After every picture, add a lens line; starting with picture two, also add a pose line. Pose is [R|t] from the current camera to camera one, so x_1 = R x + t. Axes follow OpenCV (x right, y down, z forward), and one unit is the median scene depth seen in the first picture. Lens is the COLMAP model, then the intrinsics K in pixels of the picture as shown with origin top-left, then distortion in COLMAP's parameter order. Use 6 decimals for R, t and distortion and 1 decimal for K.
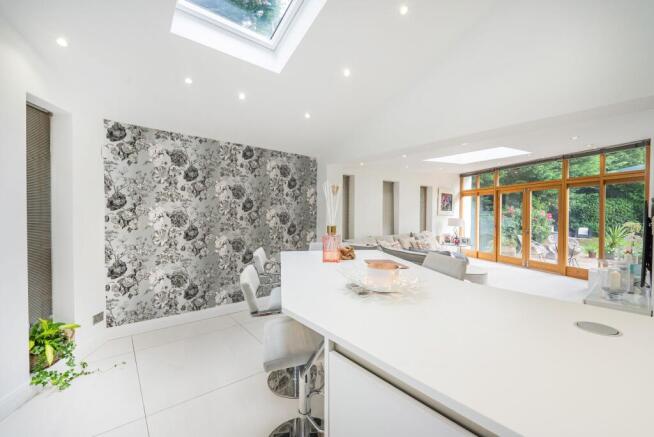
lens RADIAL K [[265.1, 0, 328.0], [0, 265.1, 218.1], [0, 0, 1]] dist [-0.017935, 0.000274]
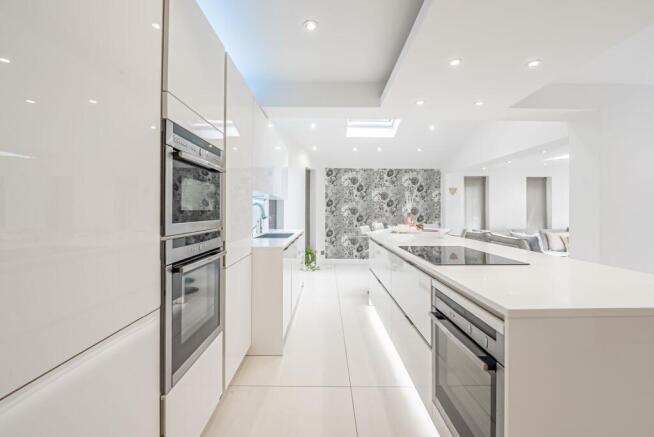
lens RADIAL K [[265.1, 0, 327.3], [0, 265.1, 214.4], [0, 0, 1]] dist [-0.017935, 0.000274]
pose [[0.775233, 0.006679, -0.631640, 0.533307], [-0.007416, 0.999971, 0.001472, 0.026664], [0.631632, 0.003543, 0.775260, -0.671449]]
